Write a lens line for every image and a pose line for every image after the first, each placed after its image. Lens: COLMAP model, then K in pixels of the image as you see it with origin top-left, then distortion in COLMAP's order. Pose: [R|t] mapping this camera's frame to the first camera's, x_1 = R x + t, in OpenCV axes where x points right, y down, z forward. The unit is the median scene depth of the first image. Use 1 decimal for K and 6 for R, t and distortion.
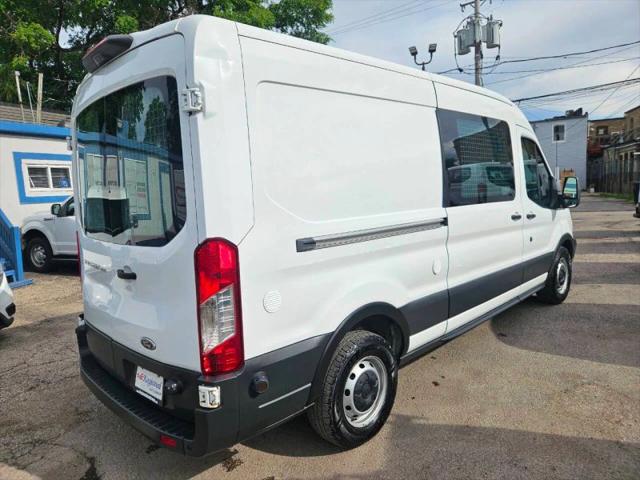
lens RADIAL K [[431.2, 0, 320.0], [0, 431.2, 240.0], [0, 0, 1]] dist [0.063271, -0.049776]
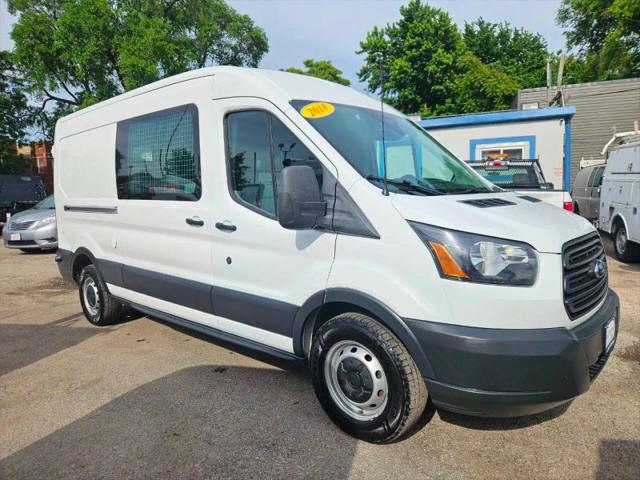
lens RADIAL K [[431.2, 0, 320.0], [0, 431.2, 240.0], [0, 0, 1]] dist [0.063271, -0.049776]
pose [[0.054501, 0.160516, -0.985527, 1.585650], [-0.093650, 0.983465, 0.155001, -0.209200], [0.994112, 0.083847, 0.068632, 1.493751]]
